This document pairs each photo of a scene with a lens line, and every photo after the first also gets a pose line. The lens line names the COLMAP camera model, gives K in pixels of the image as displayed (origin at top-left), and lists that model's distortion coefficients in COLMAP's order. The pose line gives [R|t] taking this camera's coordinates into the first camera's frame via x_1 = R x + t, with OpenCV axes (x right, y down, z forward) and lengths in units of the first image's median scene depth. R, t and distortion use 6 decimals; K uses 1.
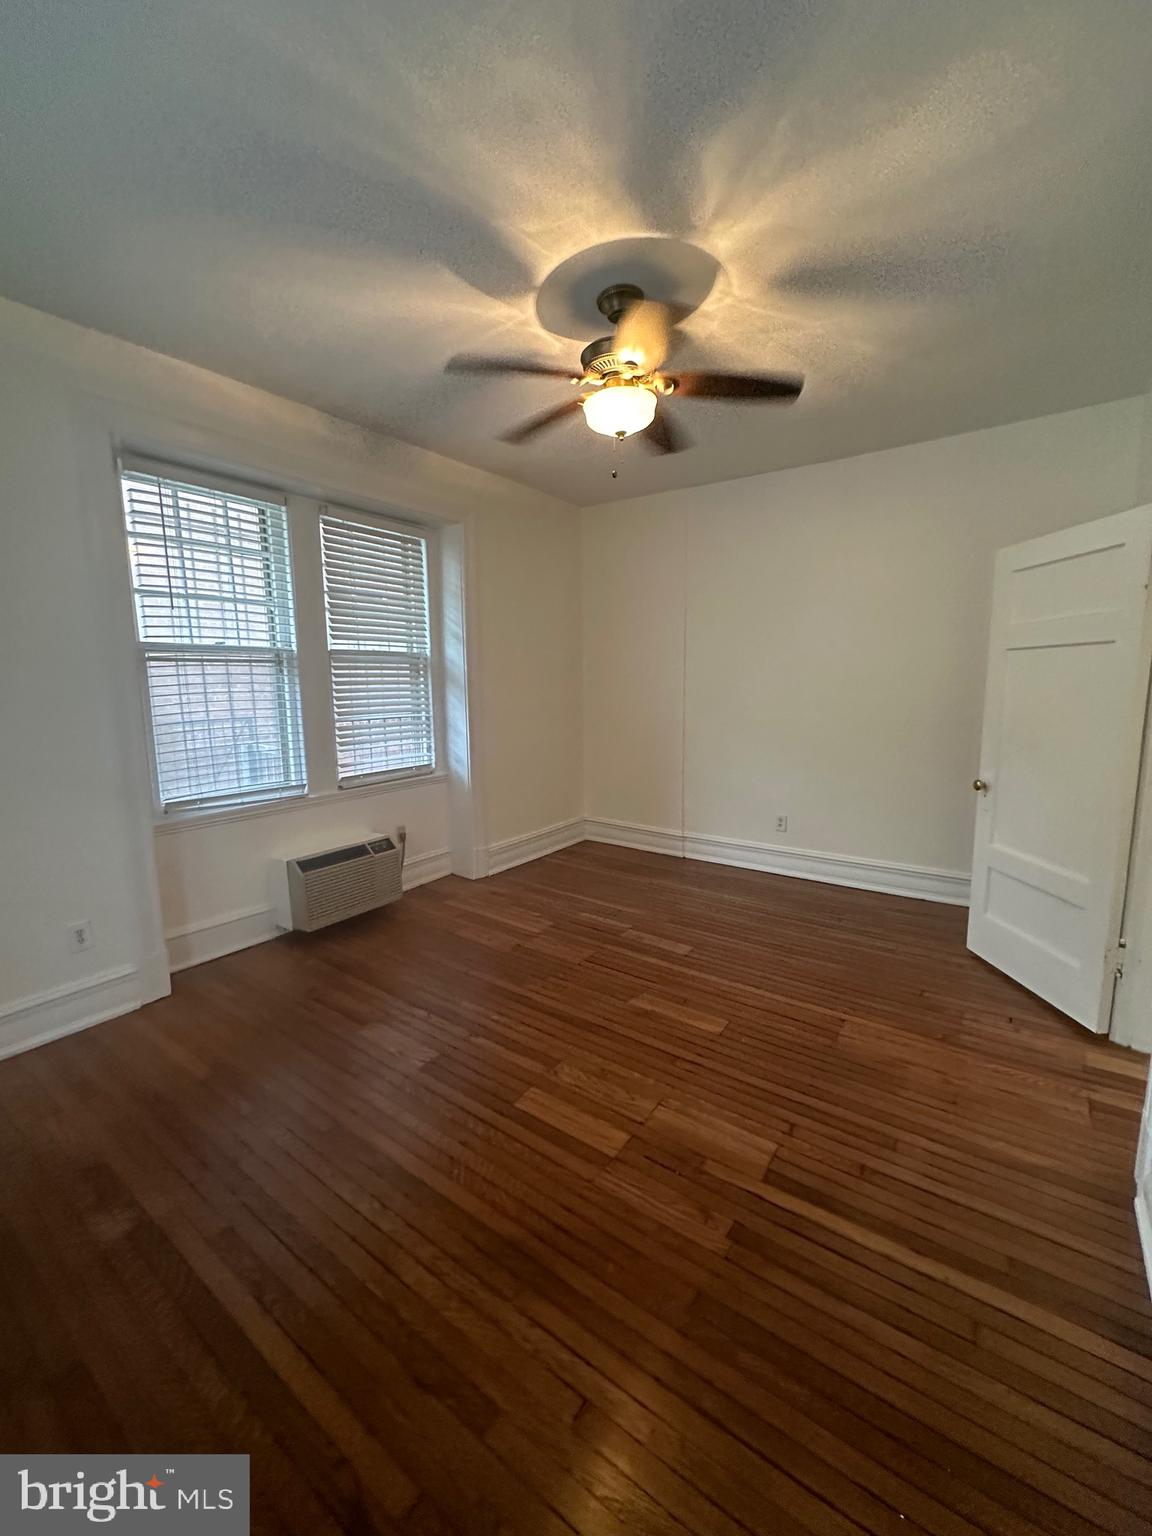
lens RADIAL K [[617.3, 0, 587.7], [0, 617.3, 770.7], [0, 0, 1]] dist [0.010707, -0.000083]
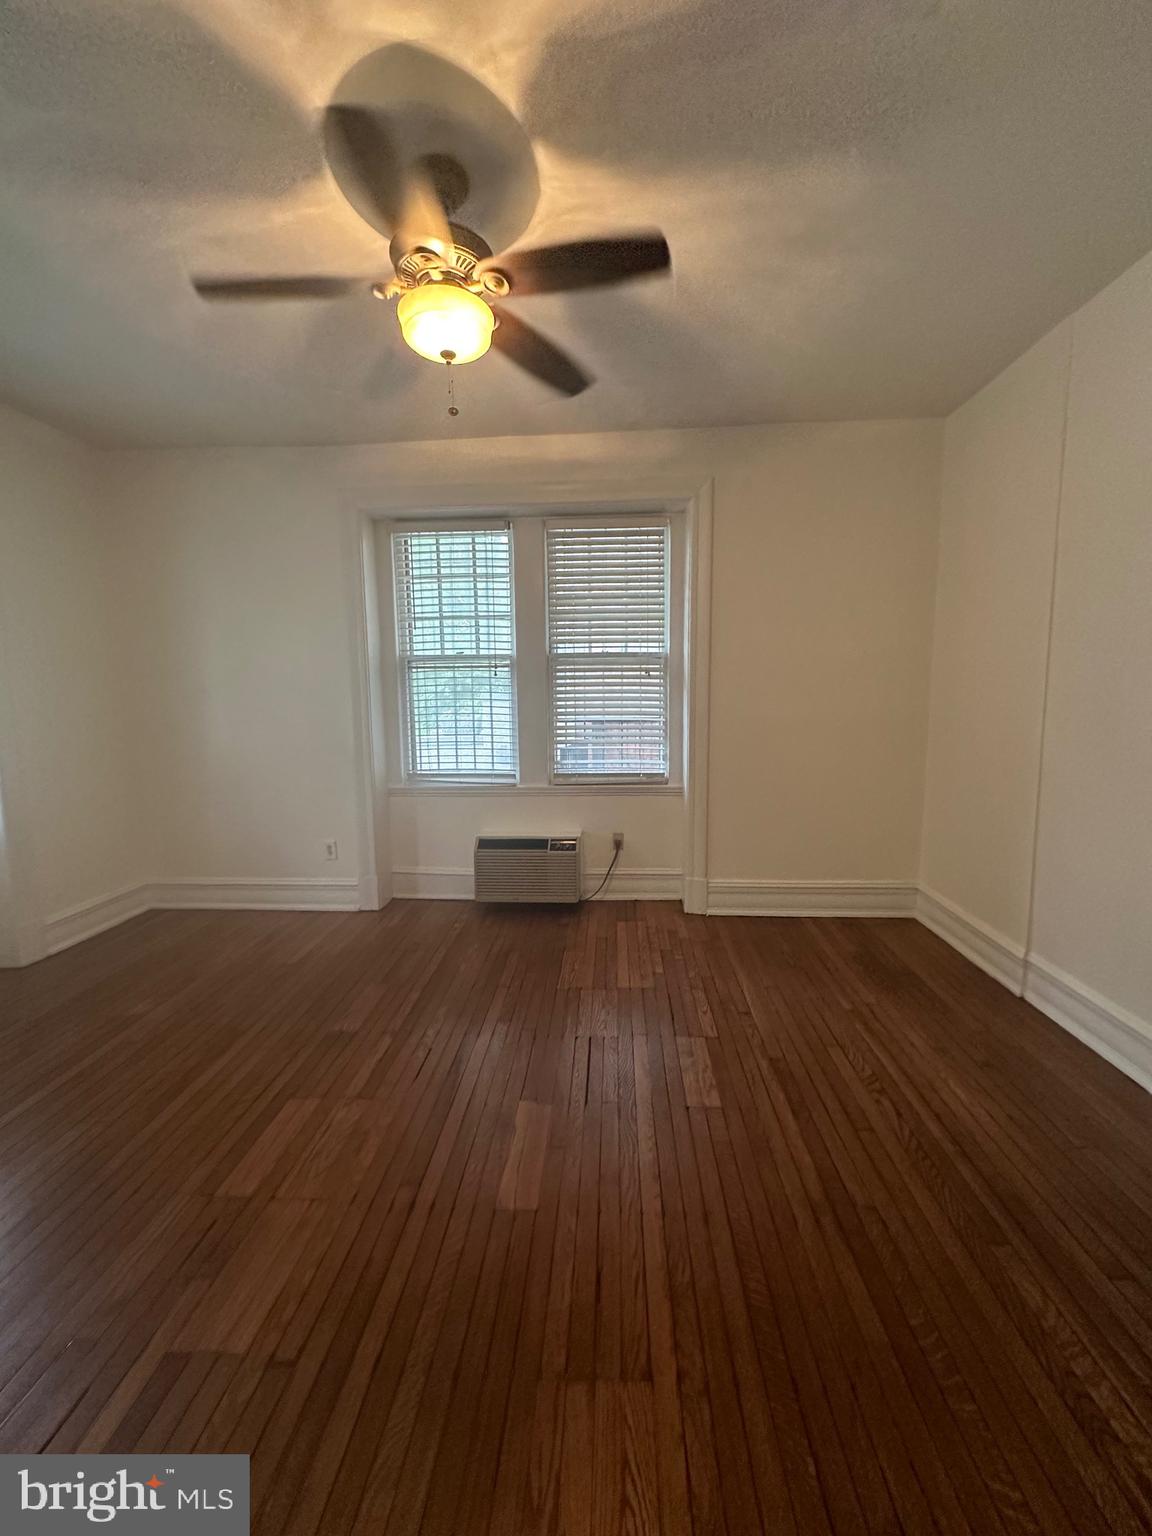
lens RADIAL K [[617.0, 0, 576.0], [0, 617.0, 768.0], [0, 0, 1]] dist [-0.000830, -0.000266]
pose [[0.523657, 0.103661, -0.845599, 0.548010], [-0.121691, 0.991493, 0.046186, -0.055031], [0.843193, 0.078716, 0.531816, 0.497242]]
